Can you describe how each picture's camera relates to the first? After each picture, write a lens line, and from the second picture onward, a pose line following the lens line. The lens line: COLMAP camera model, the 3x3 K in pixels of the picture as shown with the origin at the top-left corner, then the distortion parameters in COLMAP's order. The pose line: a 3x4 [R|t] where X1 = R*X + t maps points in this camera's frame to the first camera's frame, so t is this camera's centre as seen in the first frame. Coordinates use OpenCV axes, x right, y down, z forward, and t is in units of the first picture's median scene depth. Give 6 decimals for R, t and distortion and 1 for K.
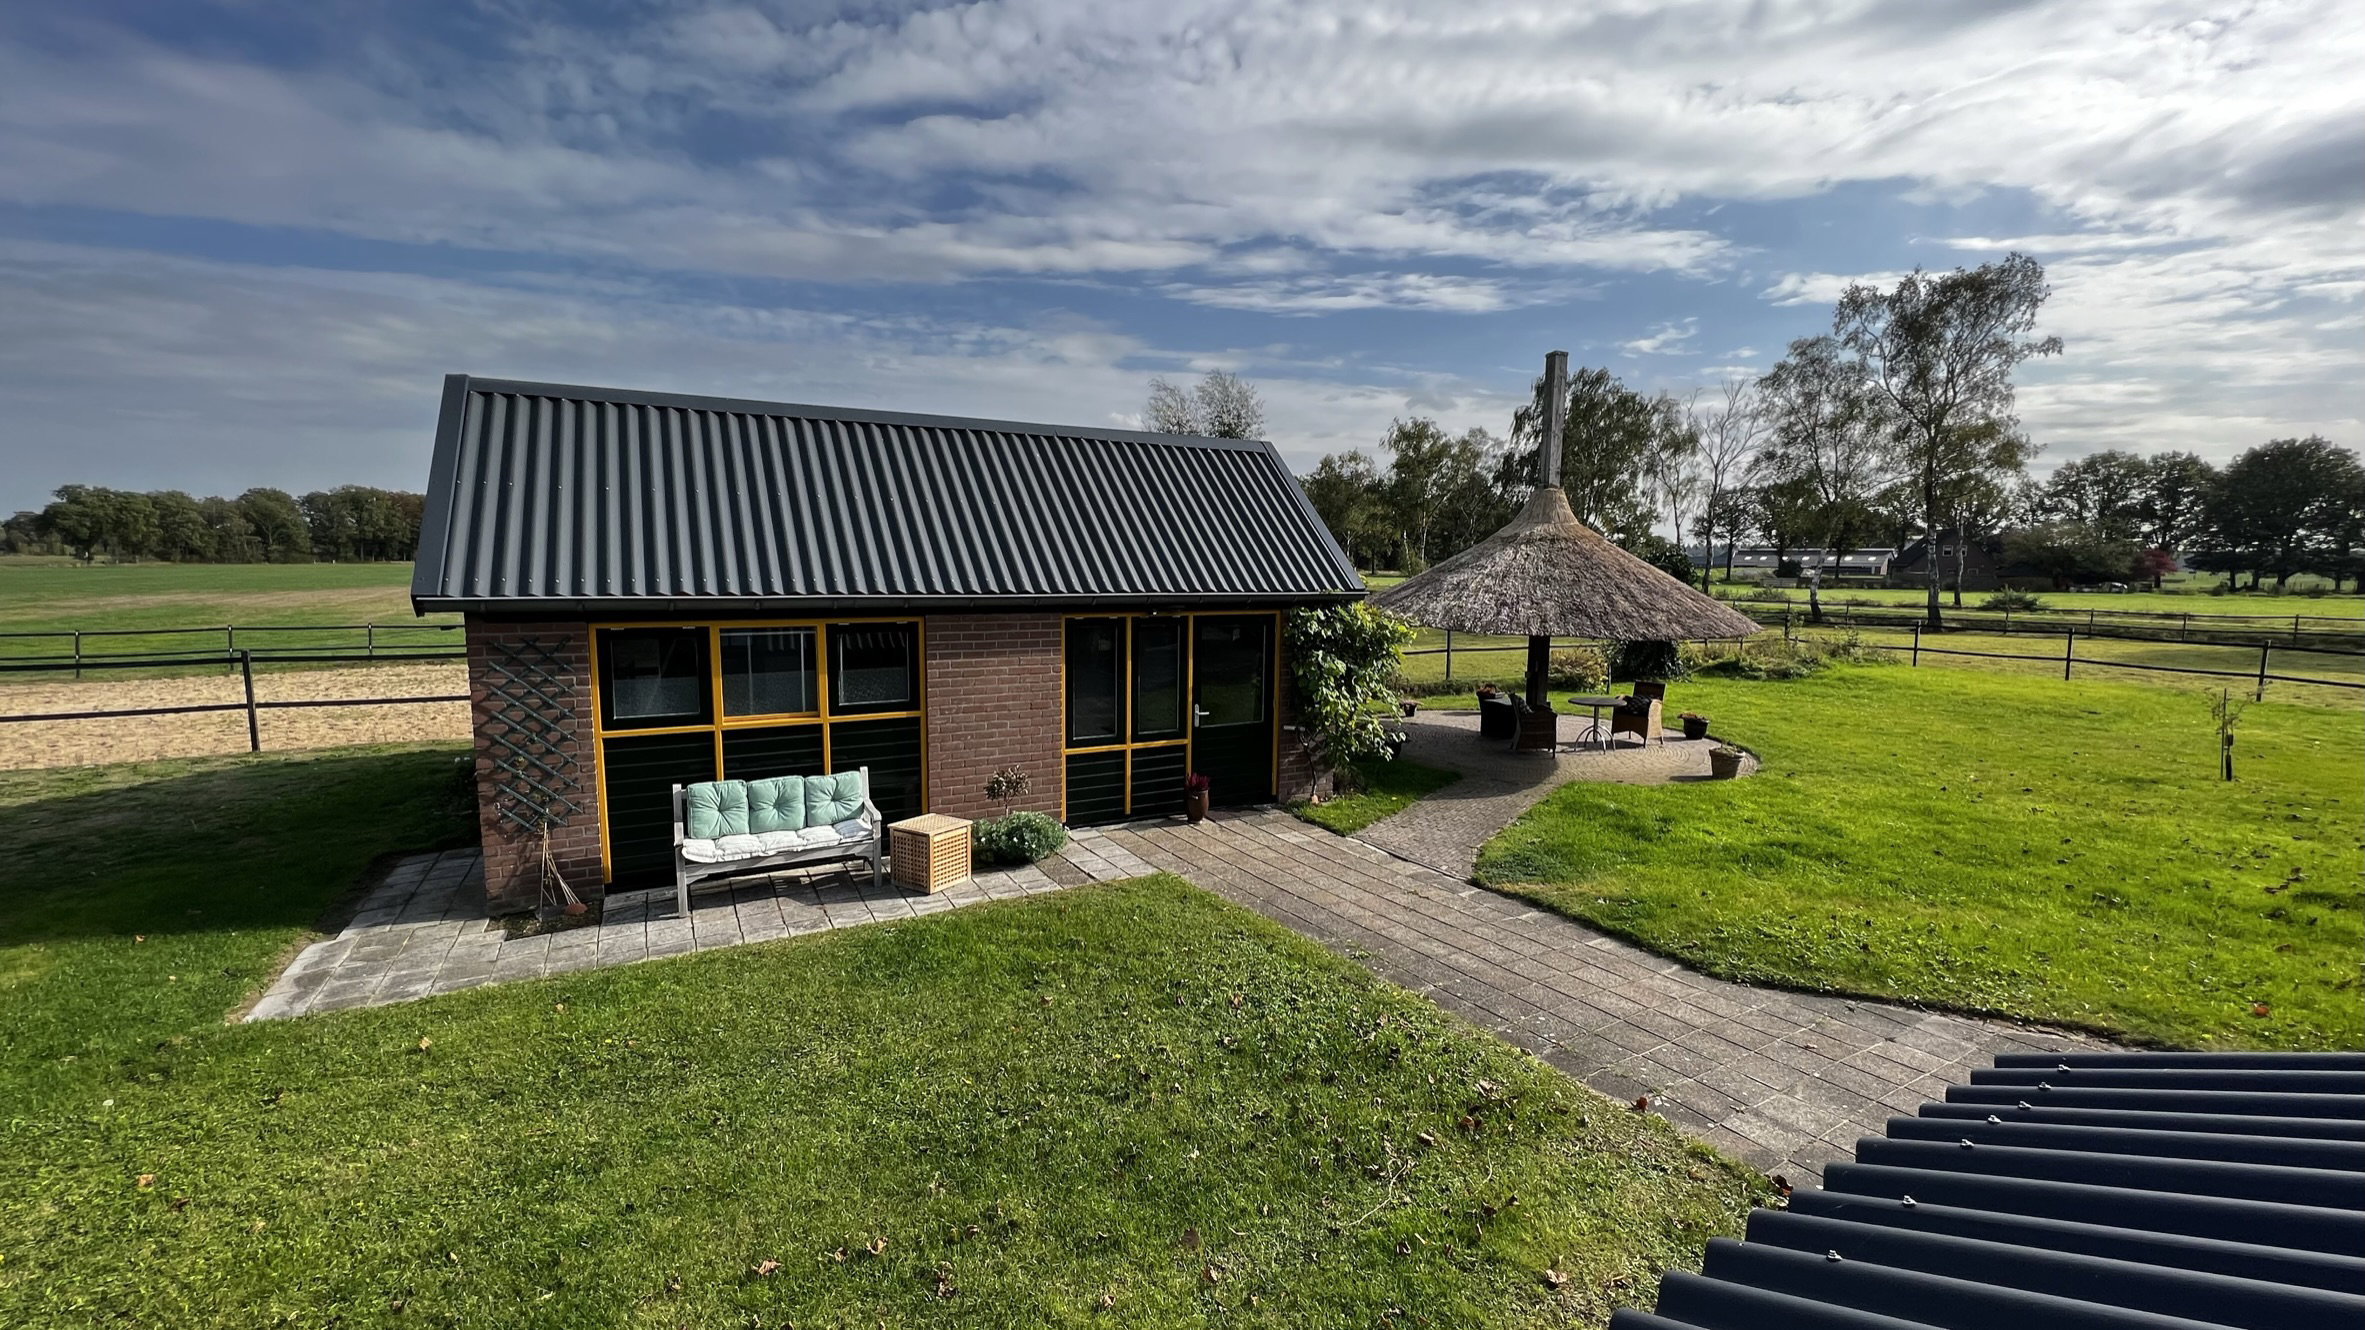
lens RADIAL K [[936.0, 0, 1181.5], [0, 936.0, 675.0], [0, 0, 1]] dist [-0.007784, -0.000019]
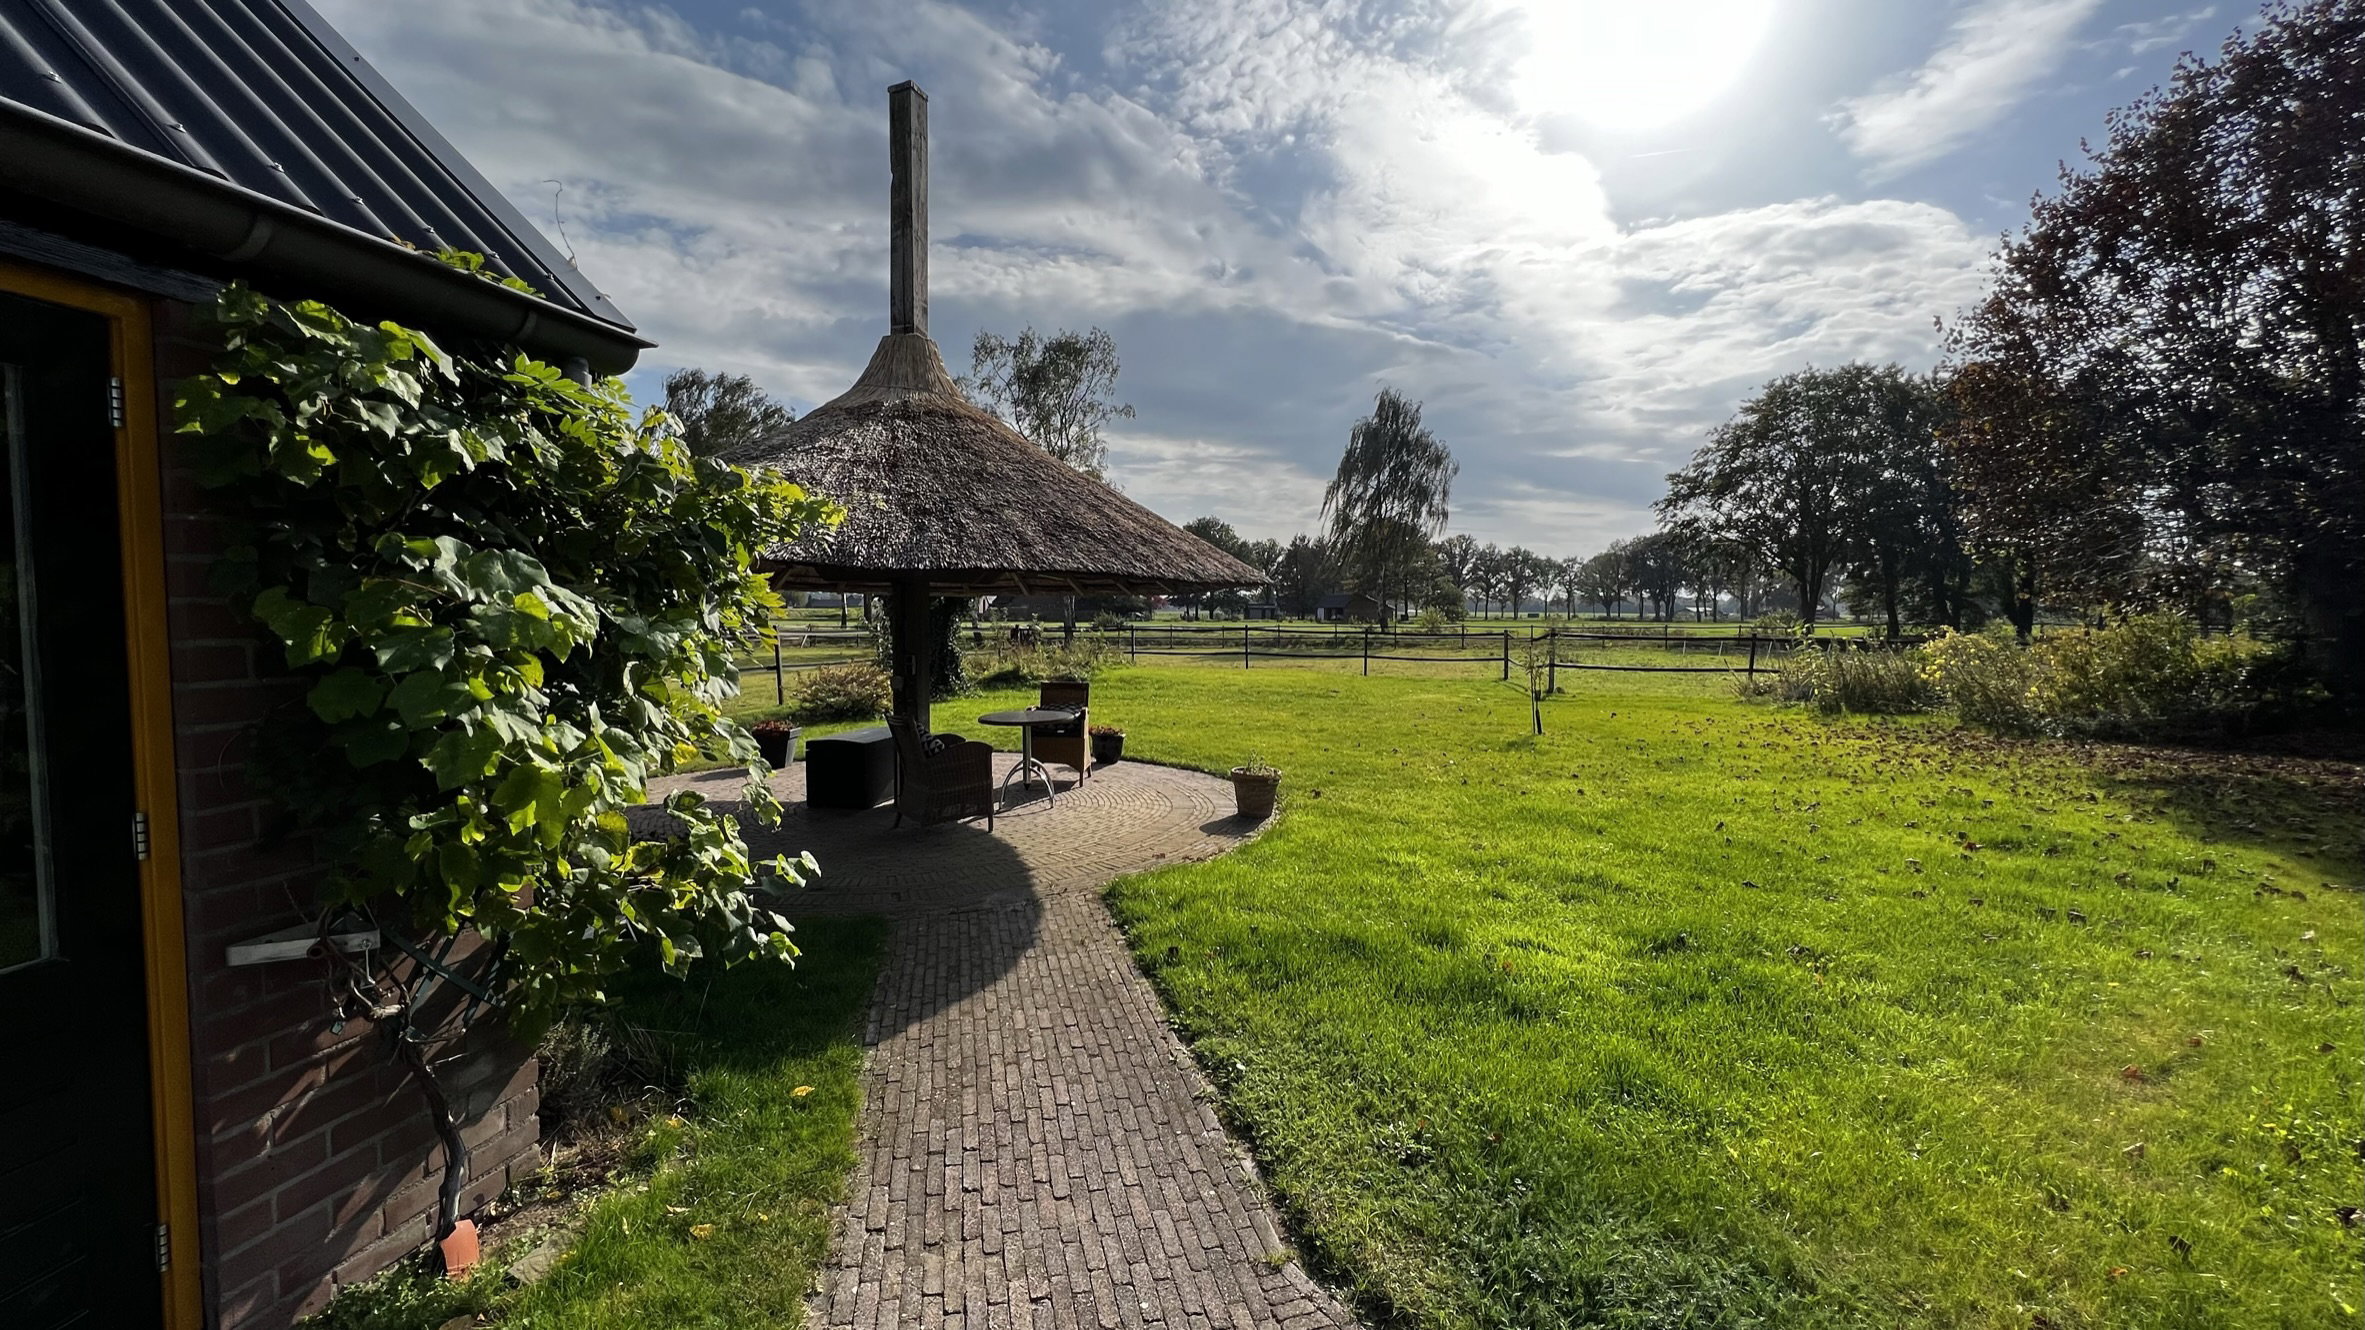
lens RADIAL K [[936.0, 0, 1180.2], [0, 936.0, 673.7], [0, 0, 1]] dist [-0.007784, -0.000019]
pose [[0.639250, -0.049898, 0.767378, 0.092390], [0.088573, 0.996029, -0.009018, 0.019202], [-0.763881, 0.073734, 0.641131, 0.739405]]
